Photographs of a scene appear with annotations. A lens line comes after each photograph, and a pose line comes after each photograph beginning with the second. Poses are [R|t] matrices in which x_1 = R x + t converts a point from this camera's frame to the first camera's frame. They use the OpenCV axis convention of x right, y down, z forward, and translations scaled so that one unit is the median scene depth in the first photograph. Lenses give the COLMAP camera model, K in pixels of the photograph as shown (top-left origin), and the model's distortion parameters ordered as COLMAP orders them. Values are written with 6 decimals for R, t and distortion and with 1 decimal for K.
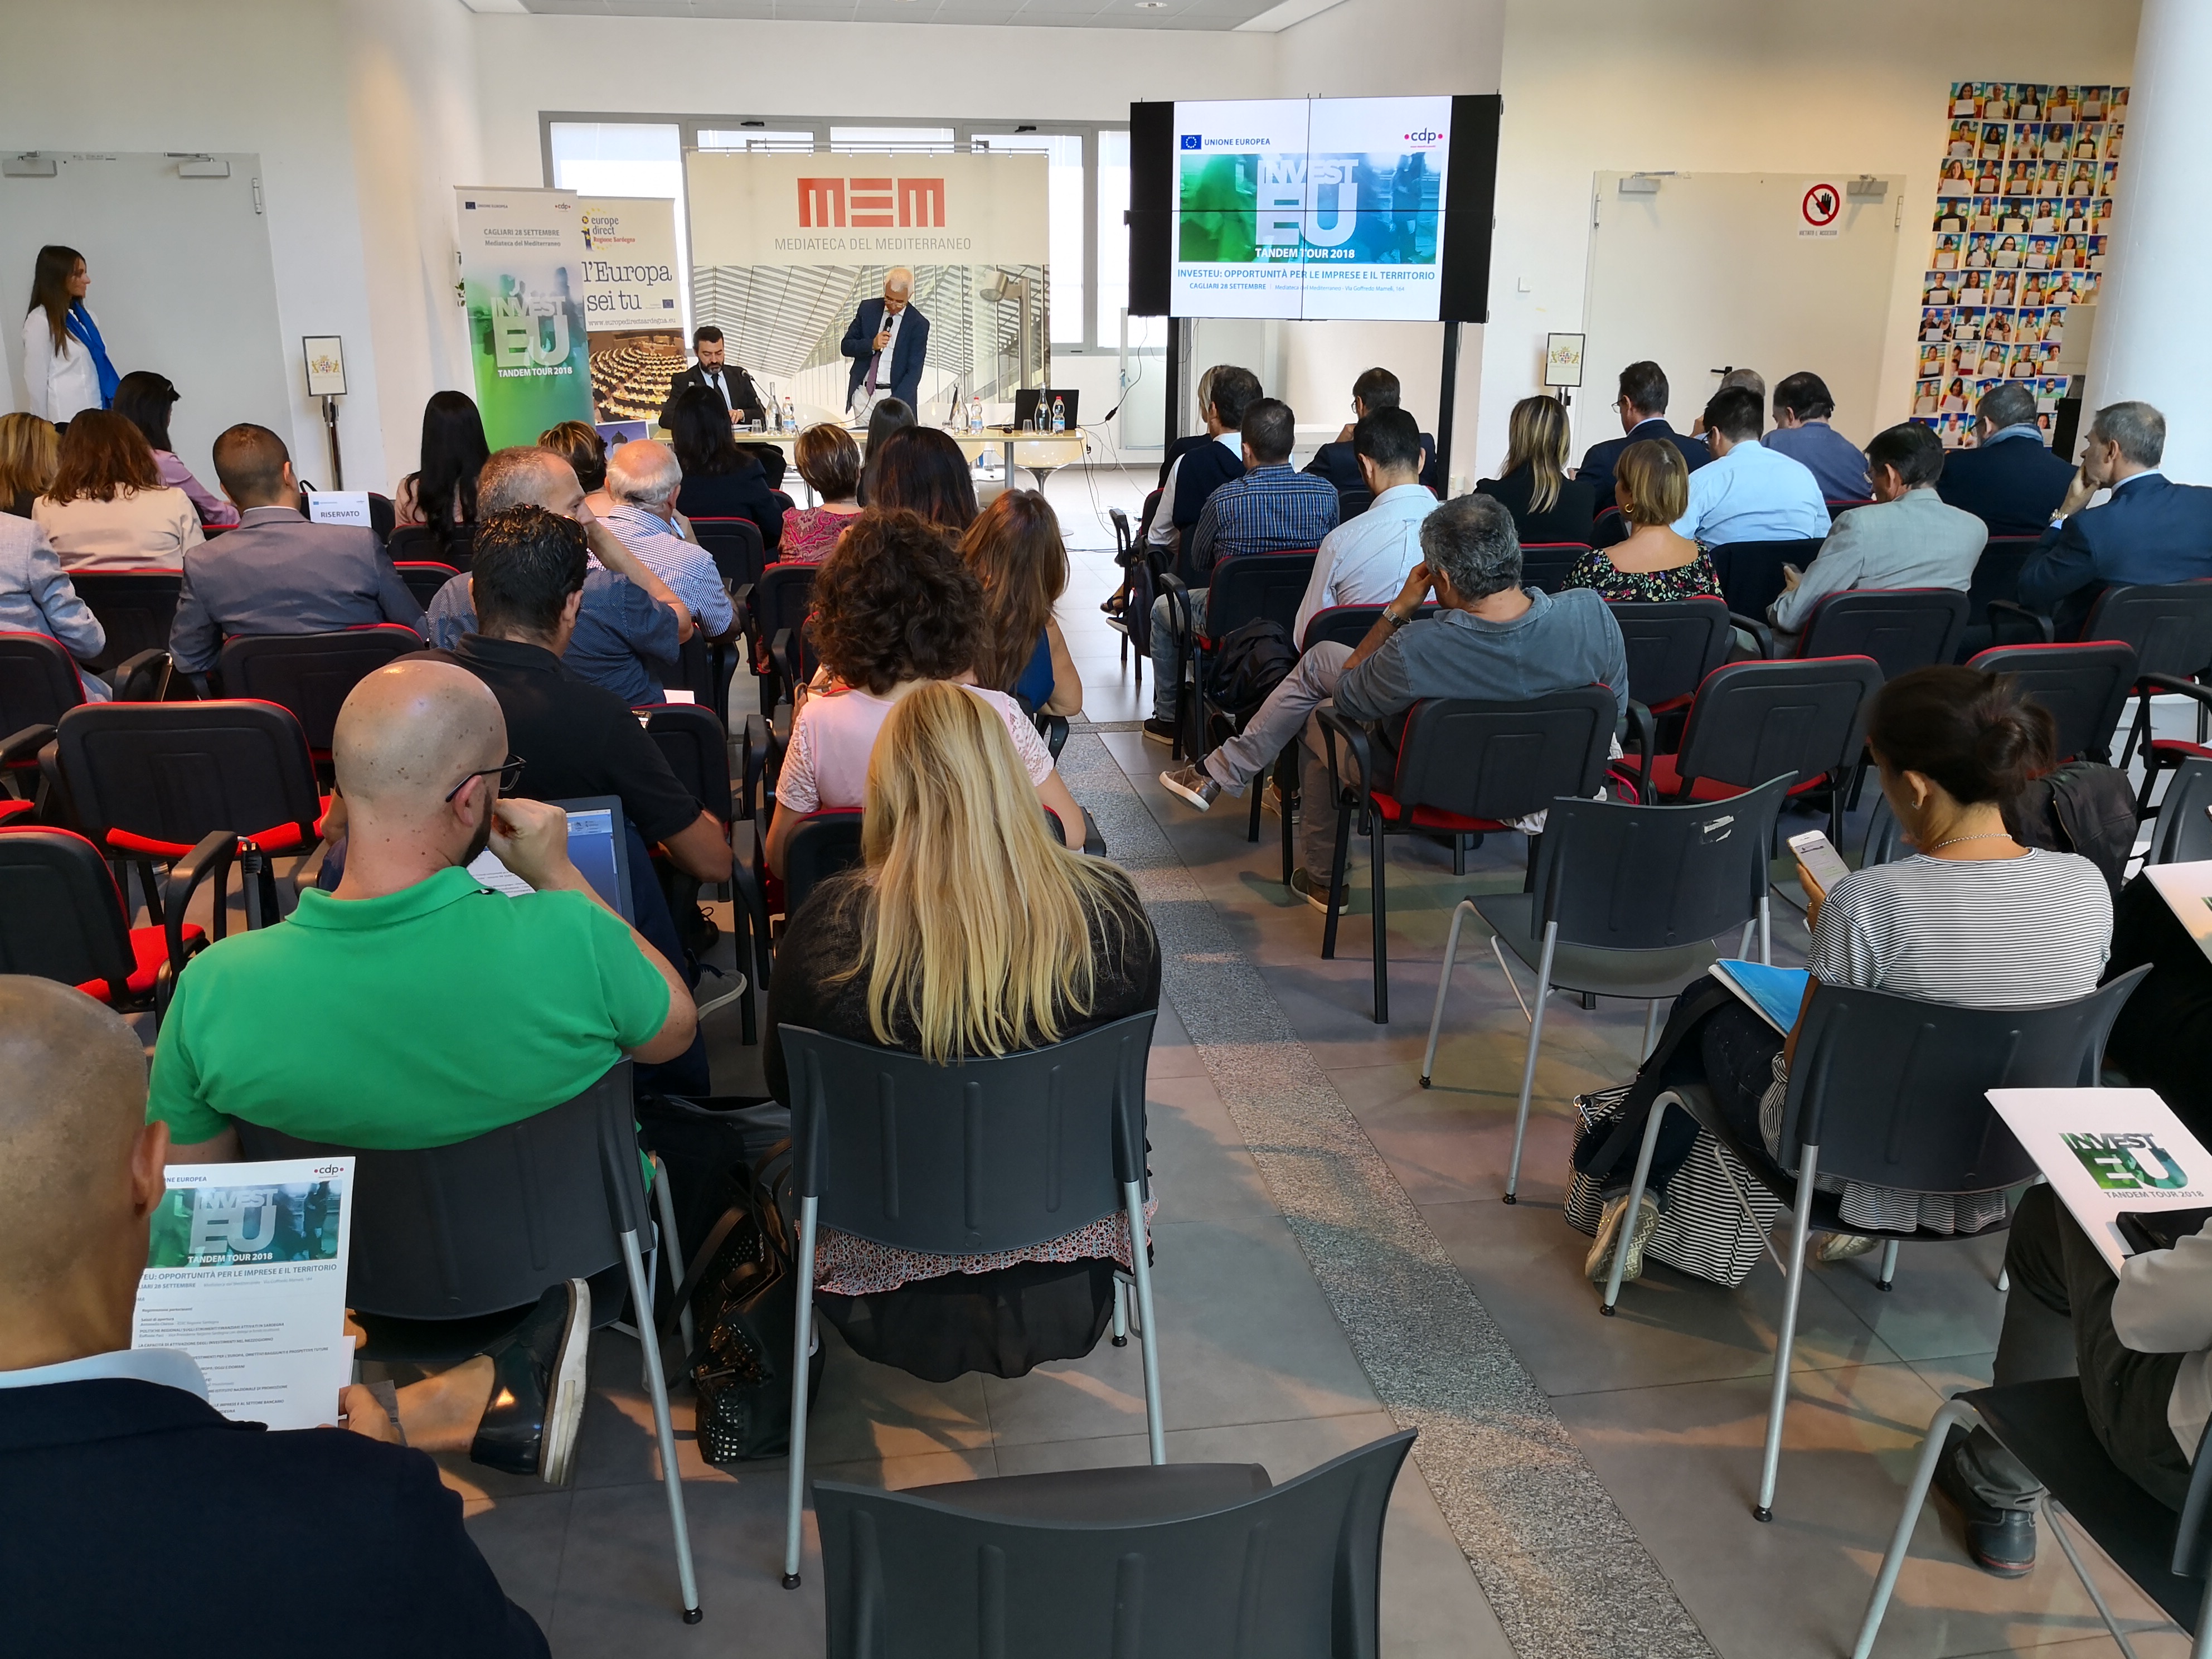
lens RADIAL K [[1829.0, 0, 1106.0], [0, 1829.0, 829.5], [0, 0, 1]] dist [0.000863, -0.007978]
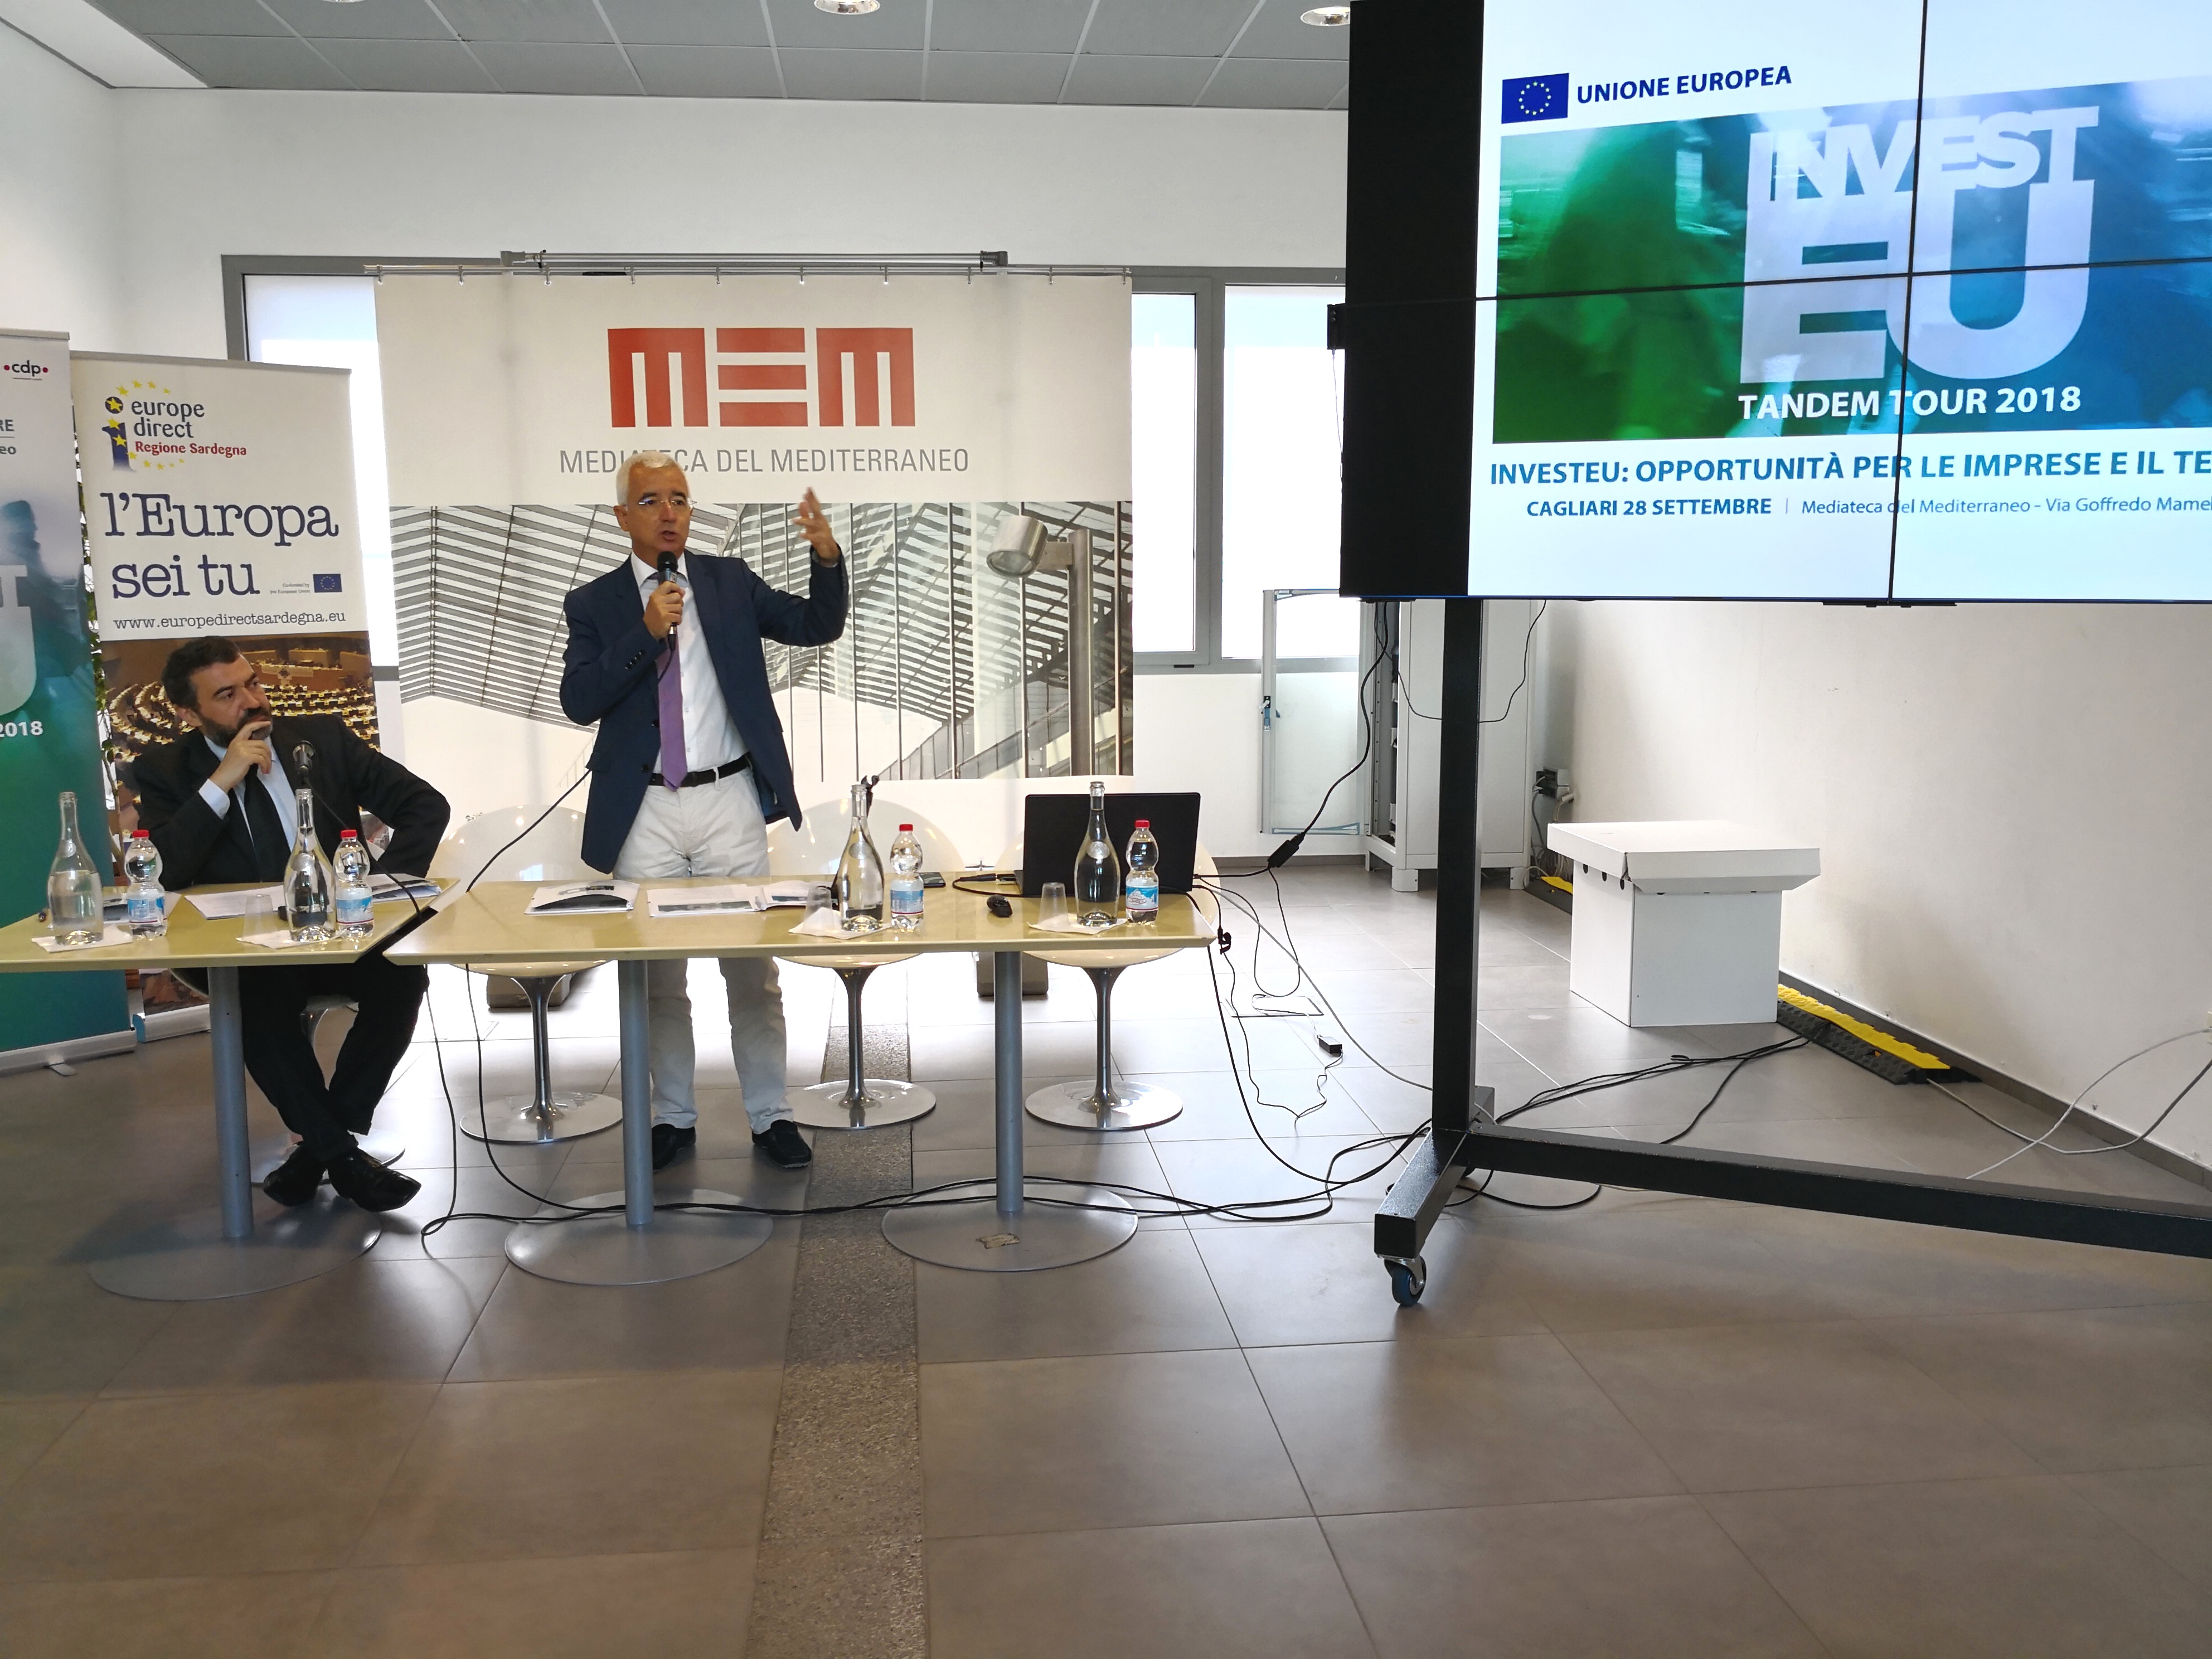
lens RADIAL K [[1829.0, 0, 1106.0], [0, 1829.0, 829.5], [0, 0, 1]] dist [0.000863, -0.007978]
pose [[0.998535, 0.000659, -0.054102, -0.014130], [-0.009028, 0.987936, -0.154598, -0.184318], [0.053348, 0.154860, 0.986495, 0.666787]]
